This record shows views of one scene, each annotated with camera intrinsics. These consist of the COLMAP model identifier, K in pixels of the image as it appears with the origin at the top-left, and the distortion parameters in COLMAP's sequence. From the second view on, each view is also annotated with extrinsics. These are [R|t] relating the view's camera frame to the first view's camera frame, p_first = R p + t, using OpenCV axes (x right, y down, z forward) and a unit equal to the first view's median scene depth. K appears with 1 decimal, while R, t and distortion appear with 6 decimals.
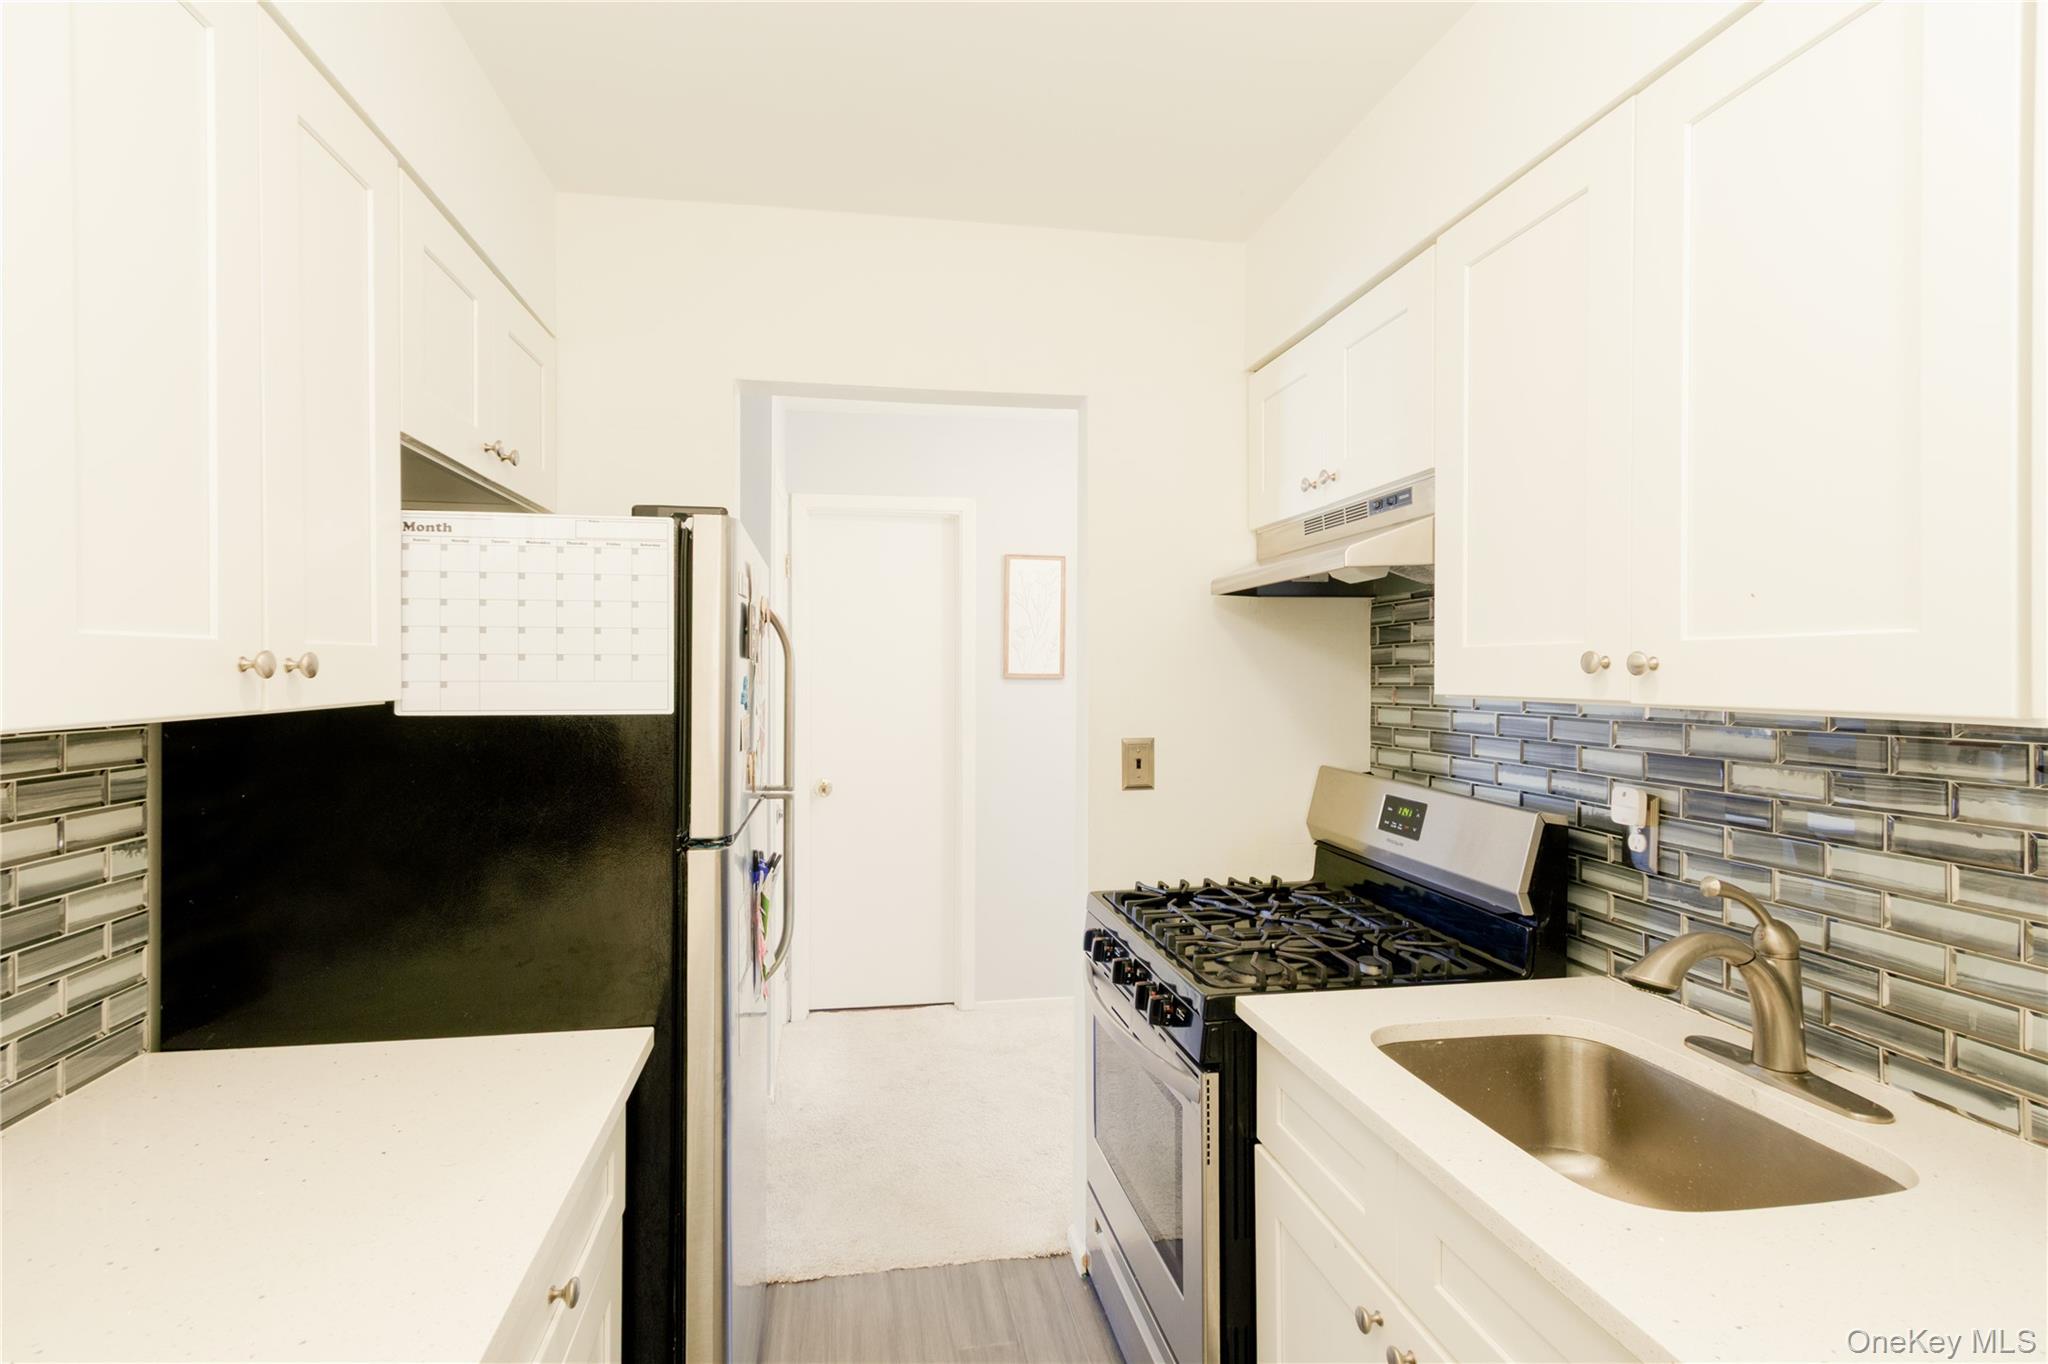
lens RADIAL K [[957.1, 0, 1018.0], [0, 957.1, 676.9], [0, 0, 1]] dist [0.003806, -0.000422]
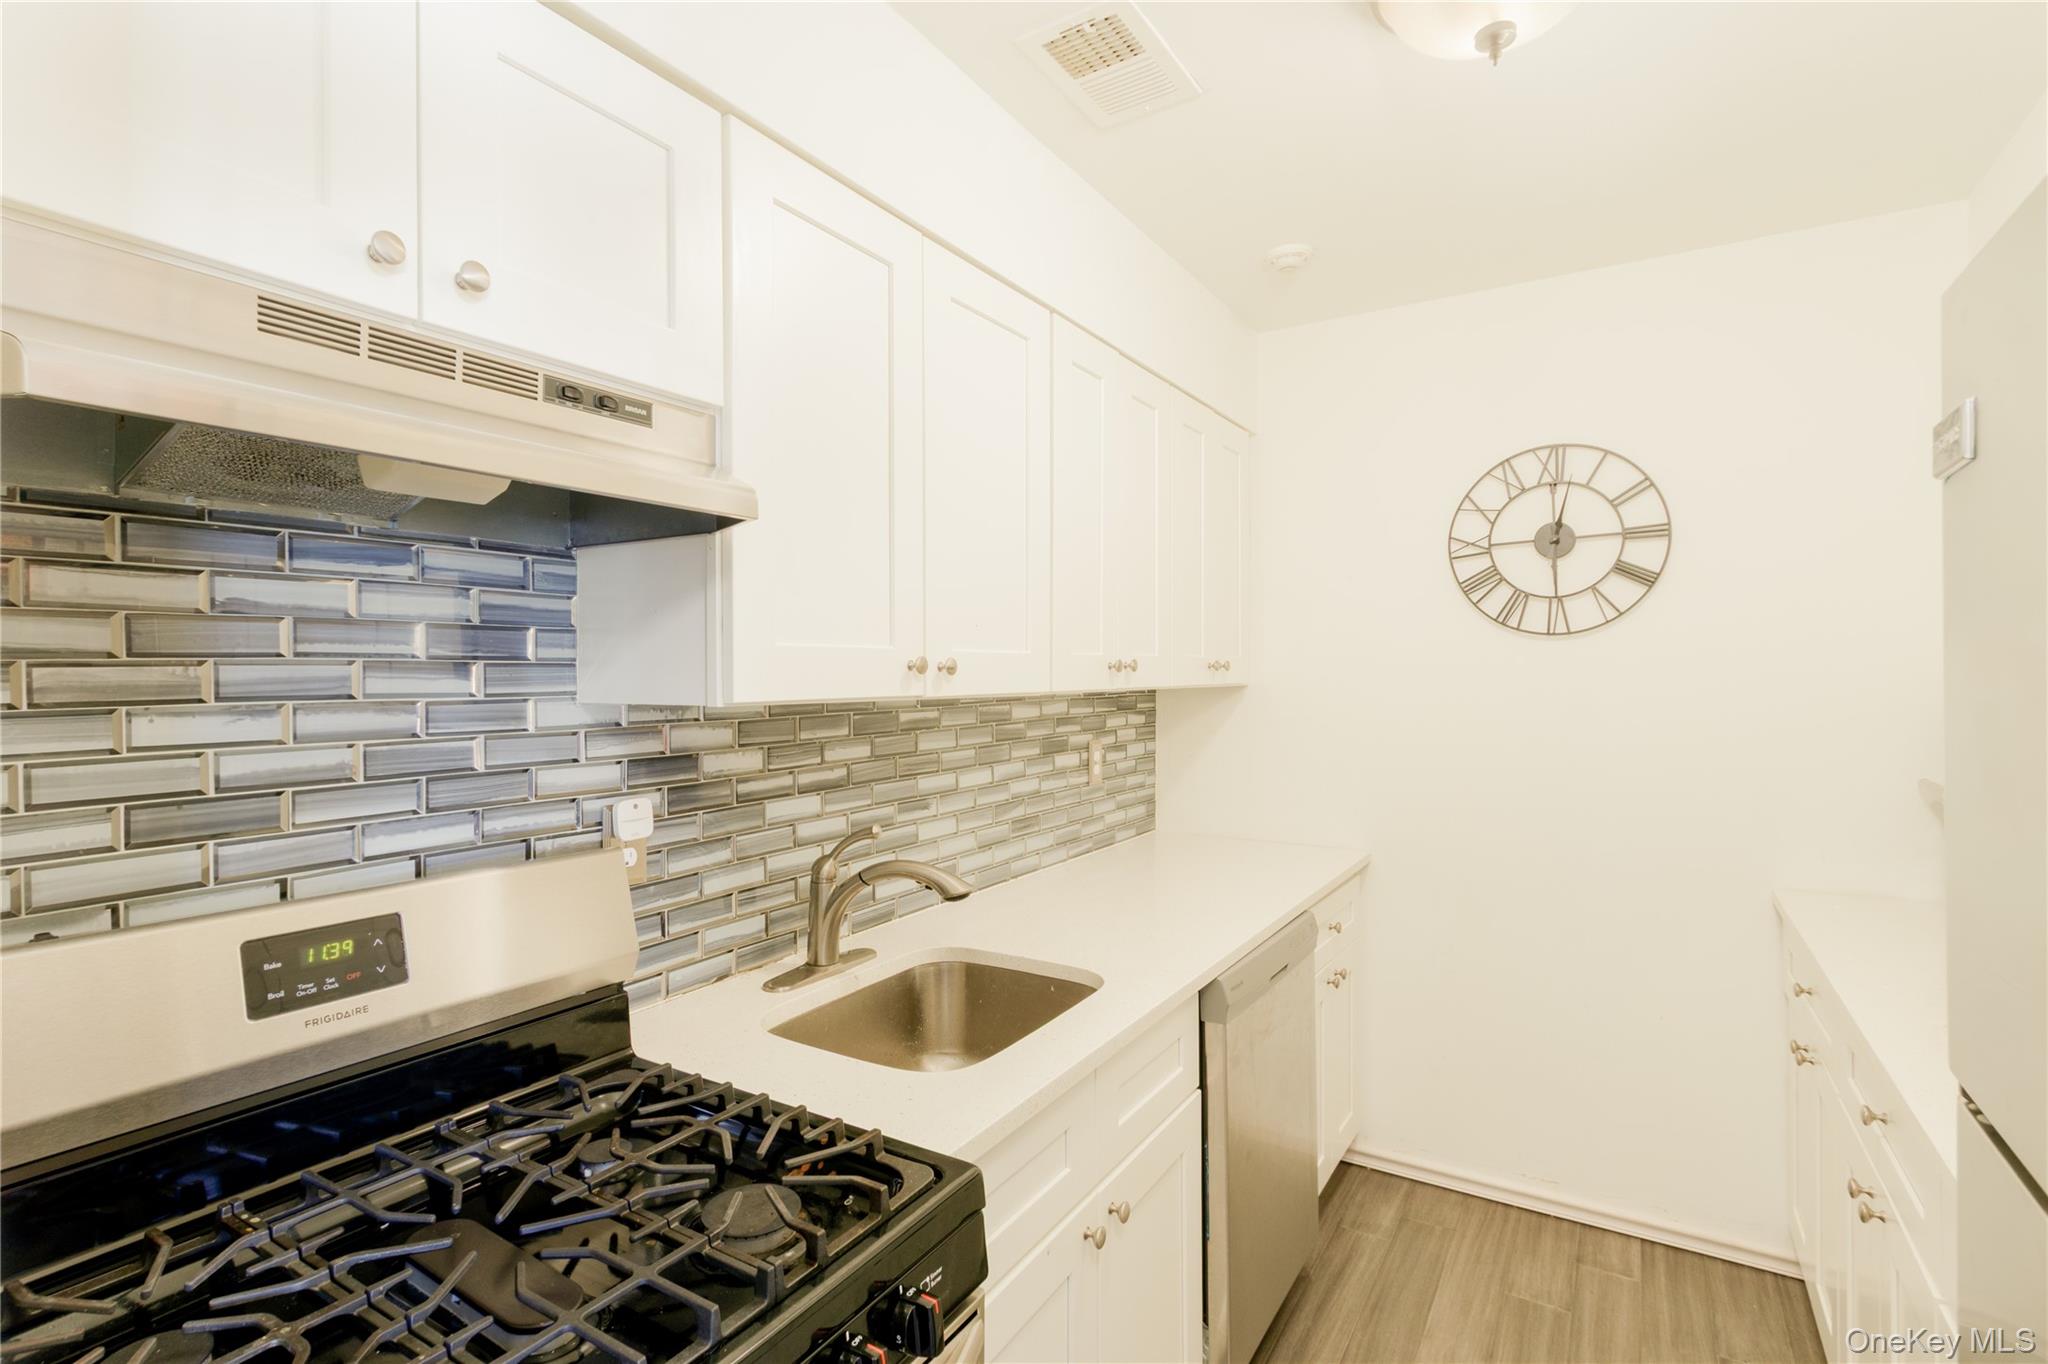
lens RADIAL K [[957.1, 0, 1015.6], [0, 957.1, 670.6], [0, 0, 1]] dist [0.003806, -0.000422]
pose [[-0.729653, -0.000059, 0.683817, -0.284802], [0.004358, 0.999979, 0.004737, -0.011709], [-0.683804, 0.006437, -0.729638, 1.539319]]
